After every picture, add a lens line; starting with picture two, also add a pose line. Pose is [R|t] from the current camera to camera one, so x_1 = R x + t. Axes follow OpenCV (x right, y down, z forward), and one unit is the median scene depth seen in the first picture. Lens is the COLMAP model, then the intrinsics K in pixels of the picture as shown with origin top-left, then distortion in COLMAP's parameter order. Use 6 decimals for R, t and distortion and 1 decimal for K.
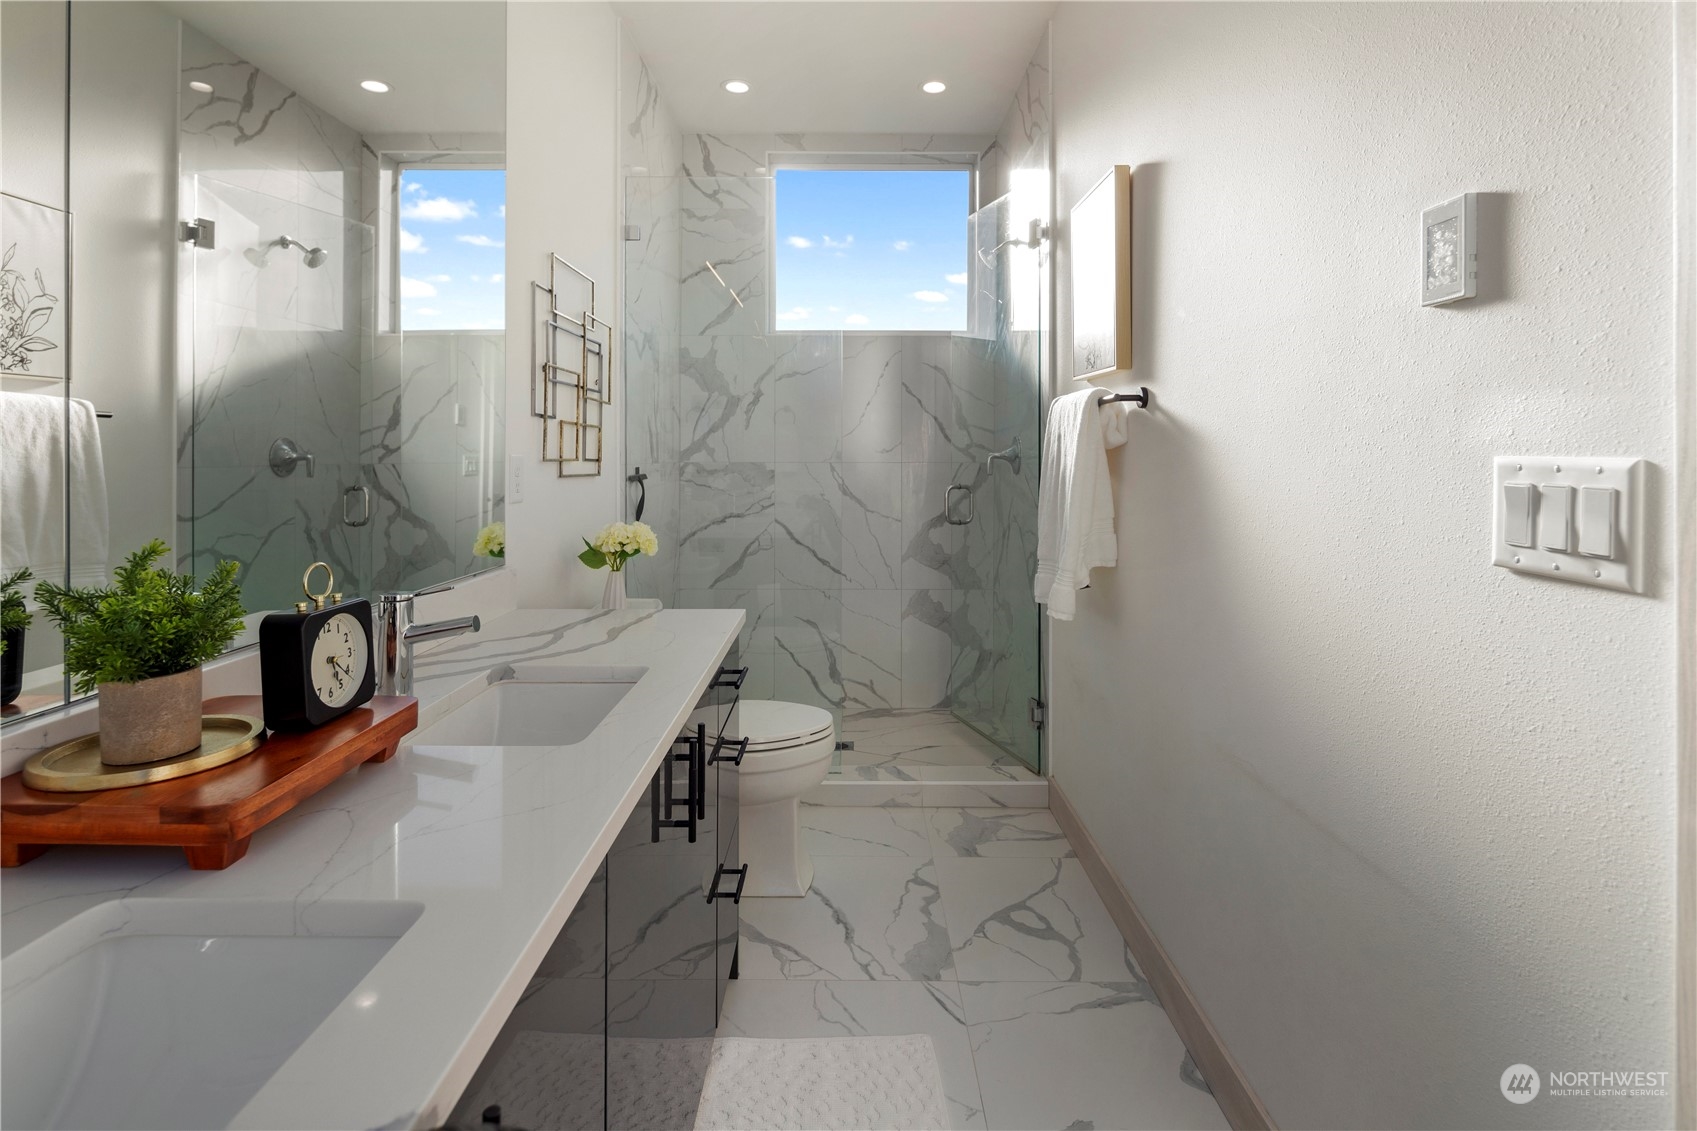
lens RADIAL K [[822.7, 0, 846.6], [0, 822.7, 420.3], [0, 0, 1]] dist [0.005477, -0.000423]
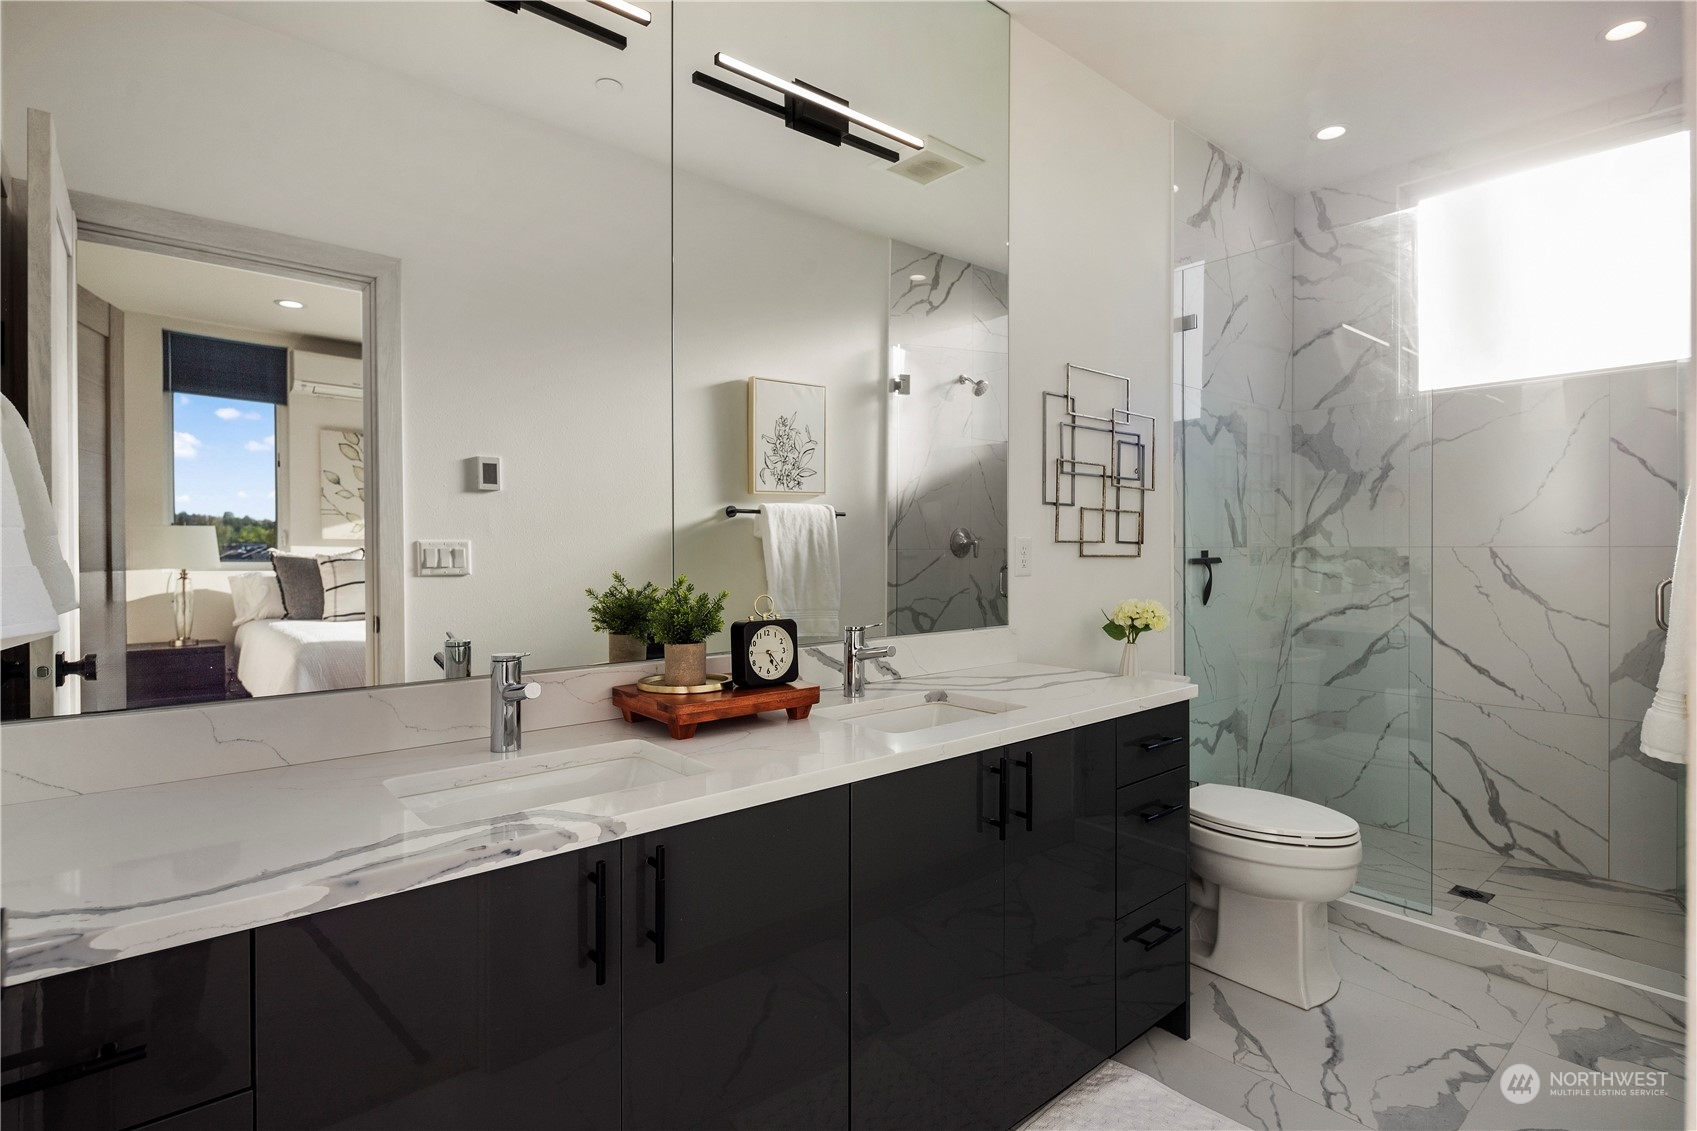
lens RADIAL K [[831.5, 0, 856.0], [0, 831.5, 492.3], [0, 0, 1]] dist [0.001921, -0.001108]
pose [[0.657285, -0.051285, -0.751895, 0.273437], [0.034676, 0.998683, -0.037805, 0.010508], [0.752844, -0.001224, 0.658198, 0.001011]]
